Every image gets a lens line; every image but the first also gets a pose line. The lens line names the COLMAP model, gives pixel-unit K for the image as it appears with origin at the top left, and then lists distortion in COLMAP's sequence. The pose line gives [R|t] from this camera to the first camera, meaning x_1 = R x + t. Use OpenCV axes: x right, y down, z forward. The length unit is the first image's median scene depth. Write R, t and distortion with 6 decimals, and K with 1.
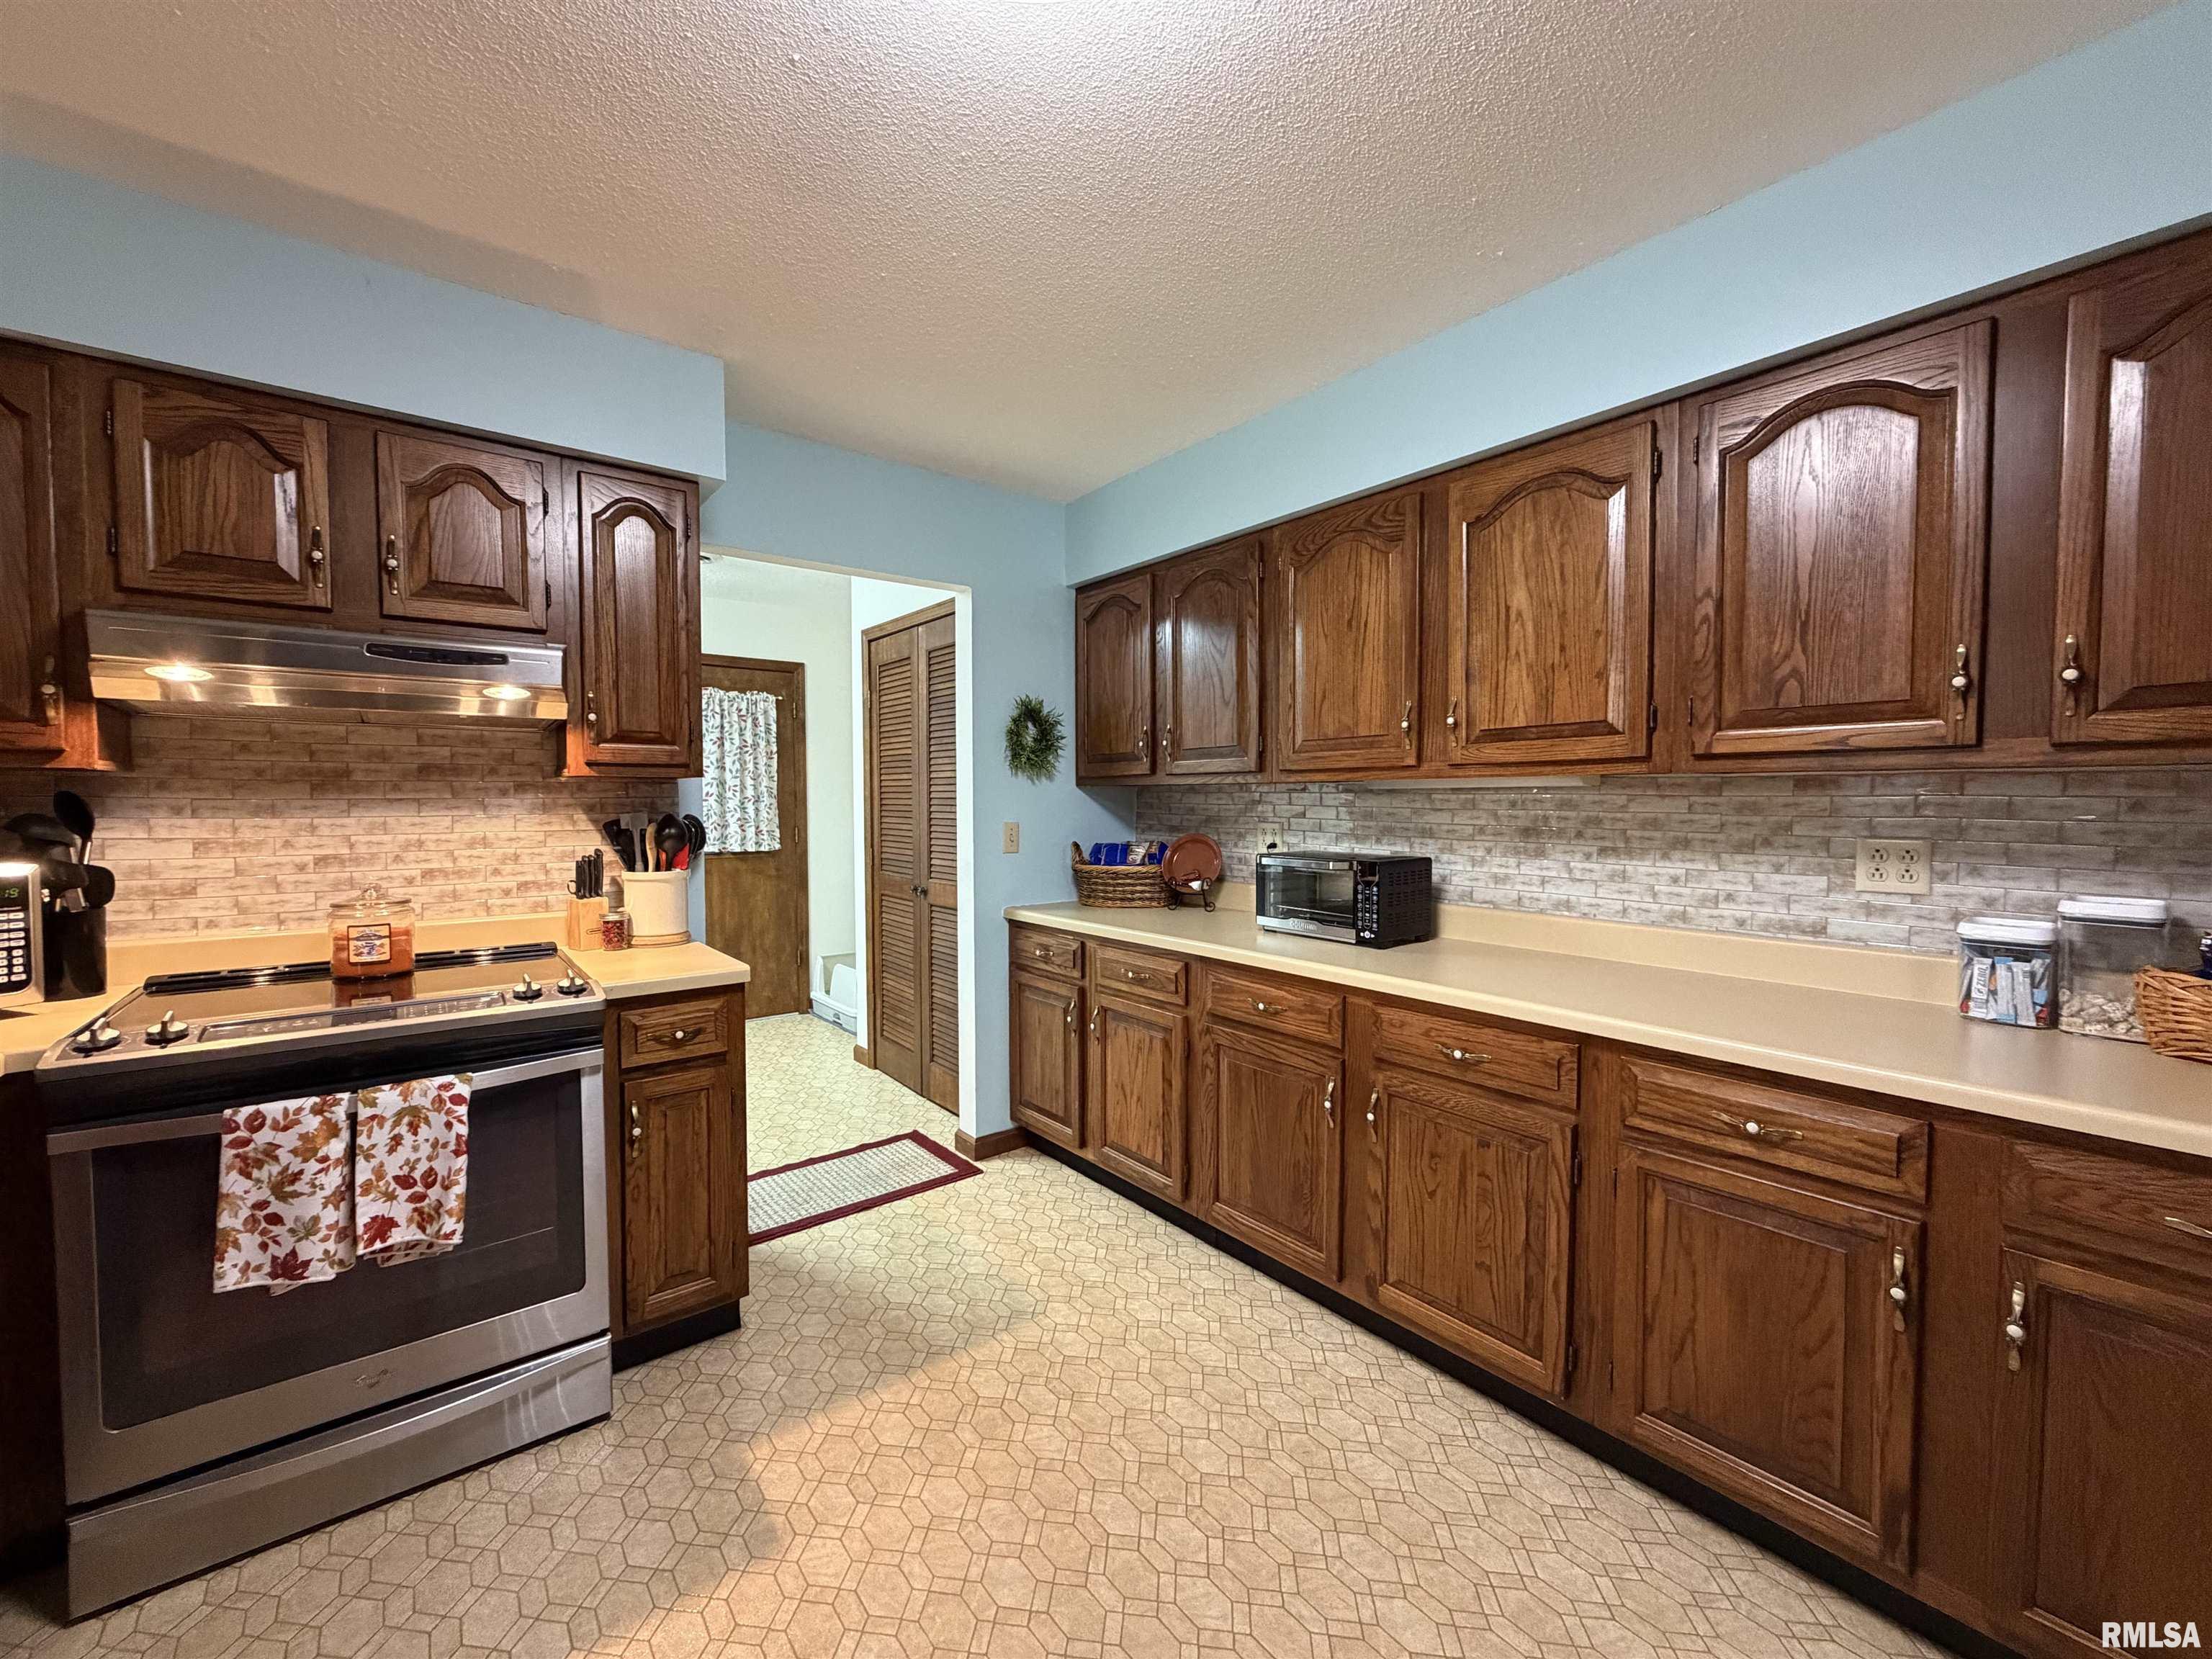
lens RADIAL K [[888.7, 0, 1106.0], [0, 888.7, 829.5], [0, 0, 1]] dist [-0.000235, -0.000212]
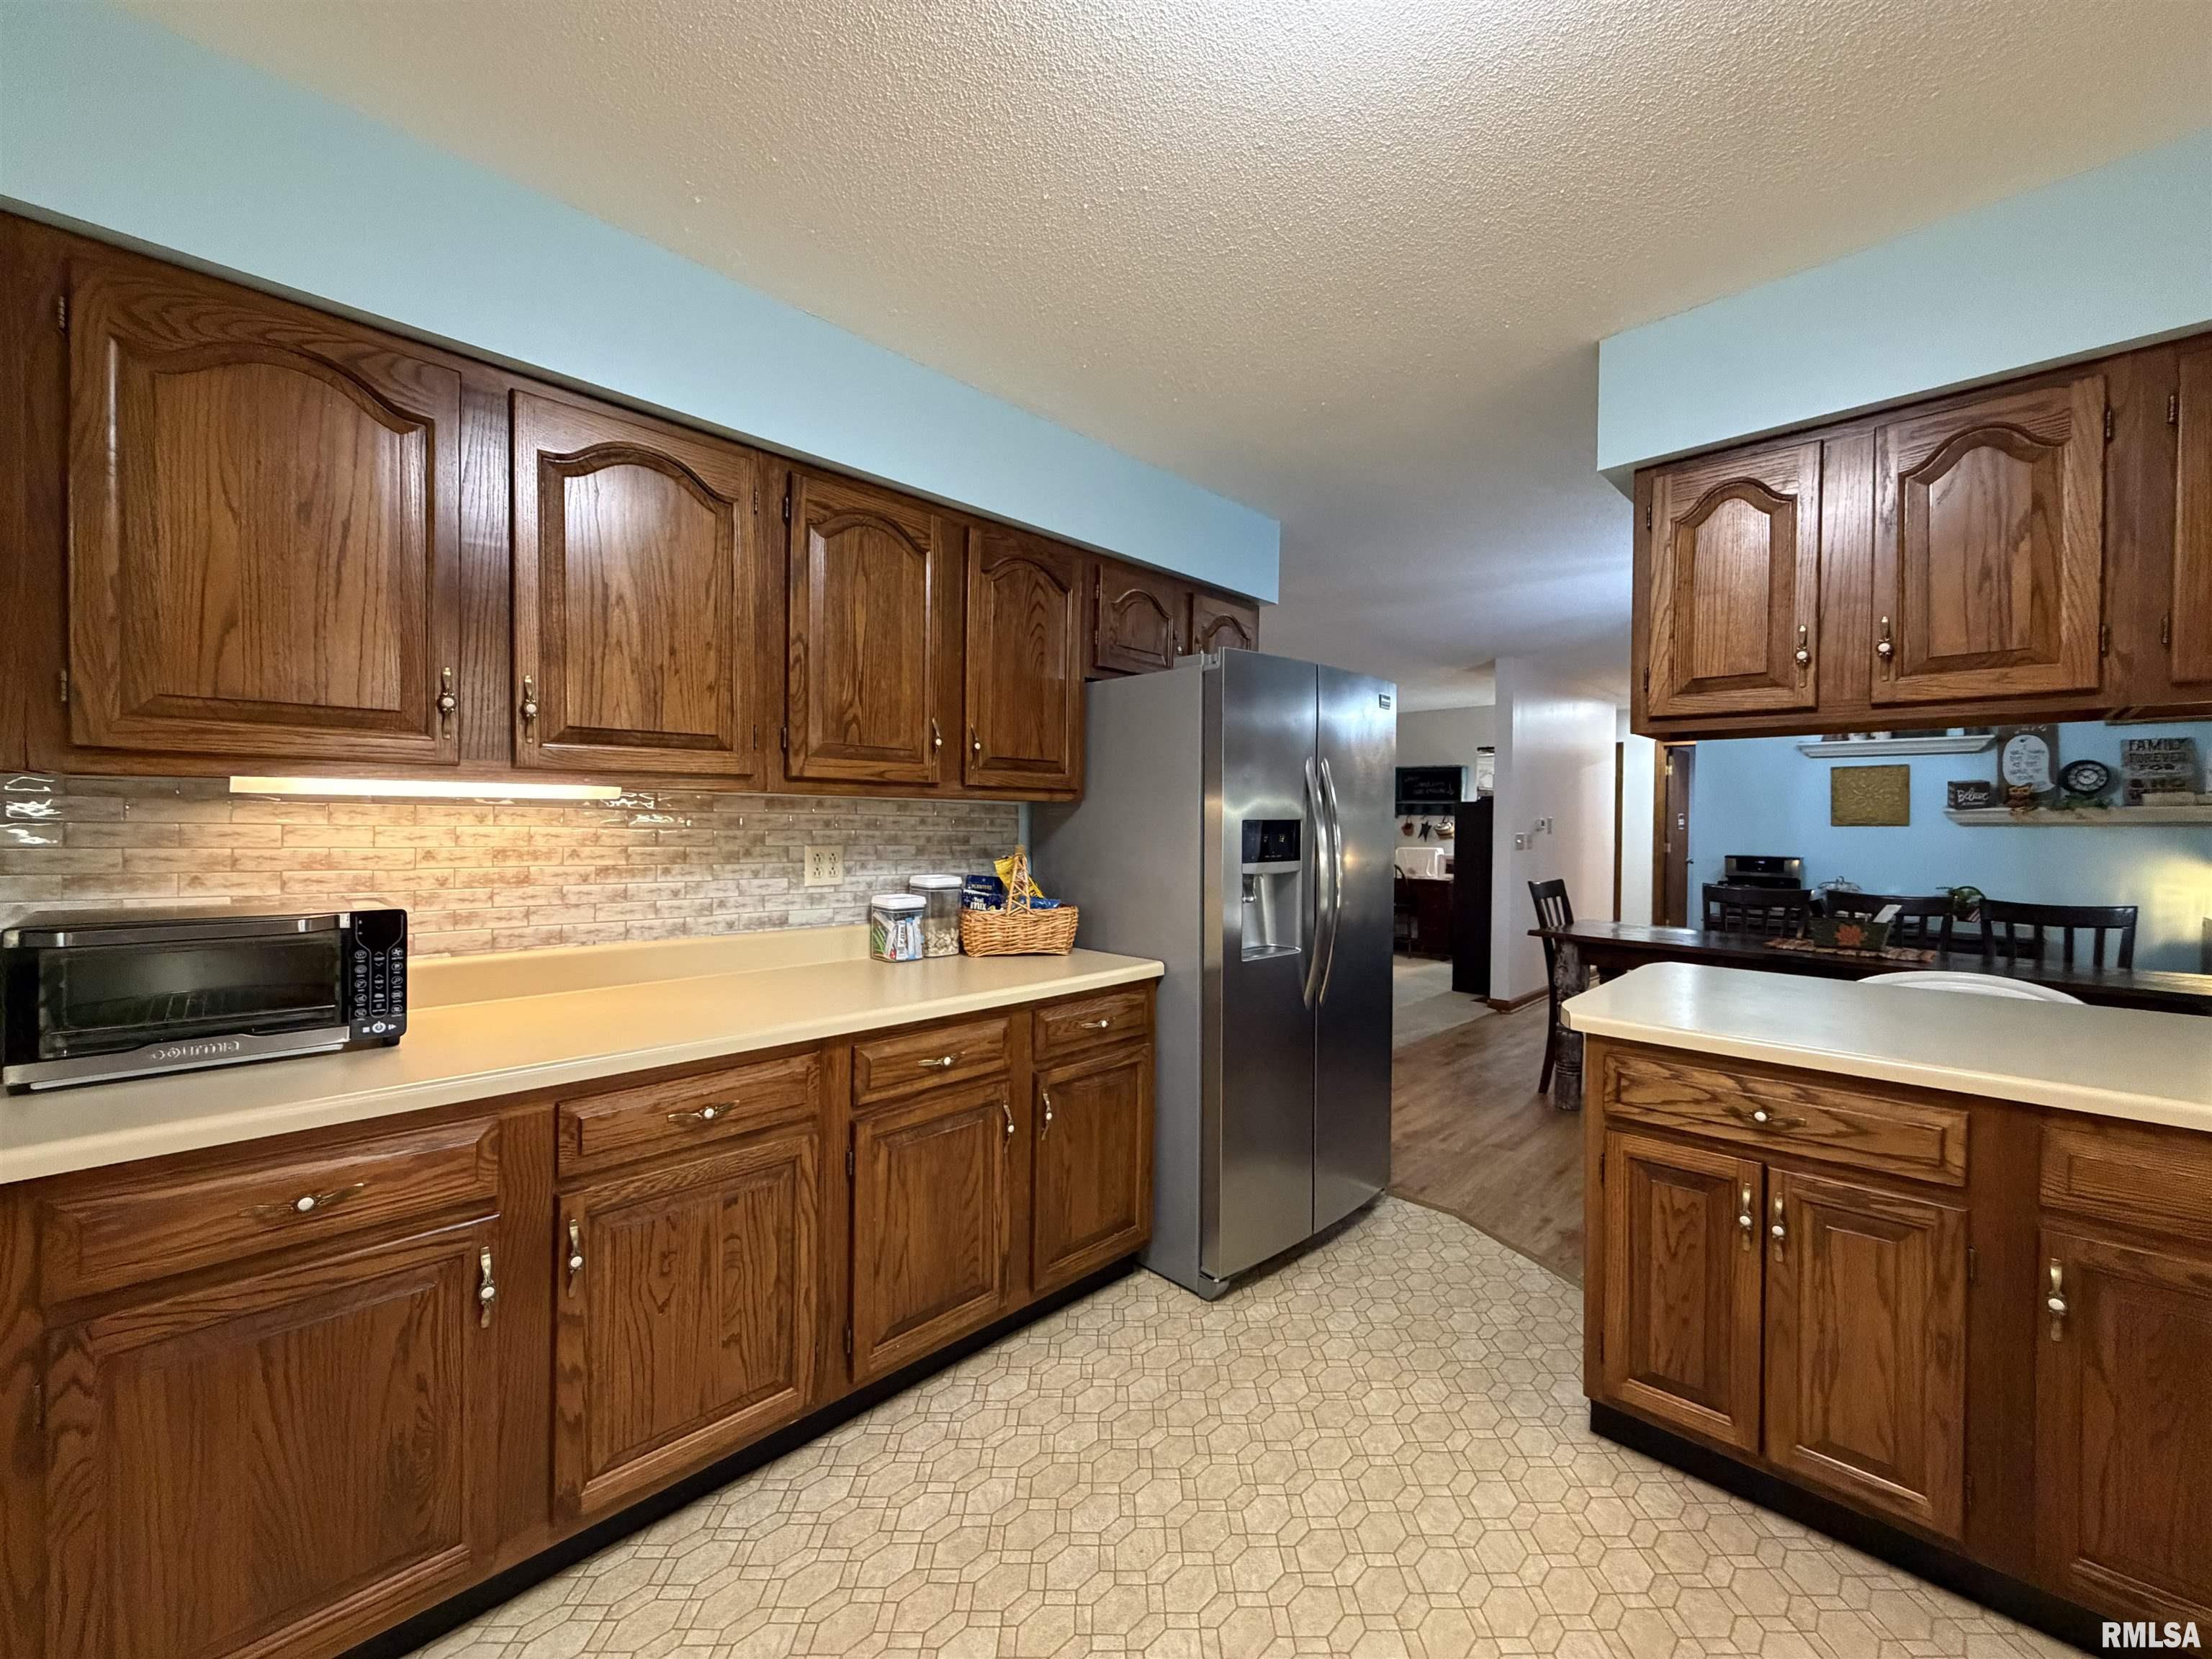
lens RADIAL K [[888.7, 0, 1106.0], [0, 888.7, 829.5], [0, 0, 1]] dist [-0.000235, -0.000212]
pose [[-0.131289, -0.012087, 0.991271, -0.469111], [0.022764, 0.999625, 0.015204, -0.022626], [-0.991083, 0.024562, -0.130964, 0.685496]]
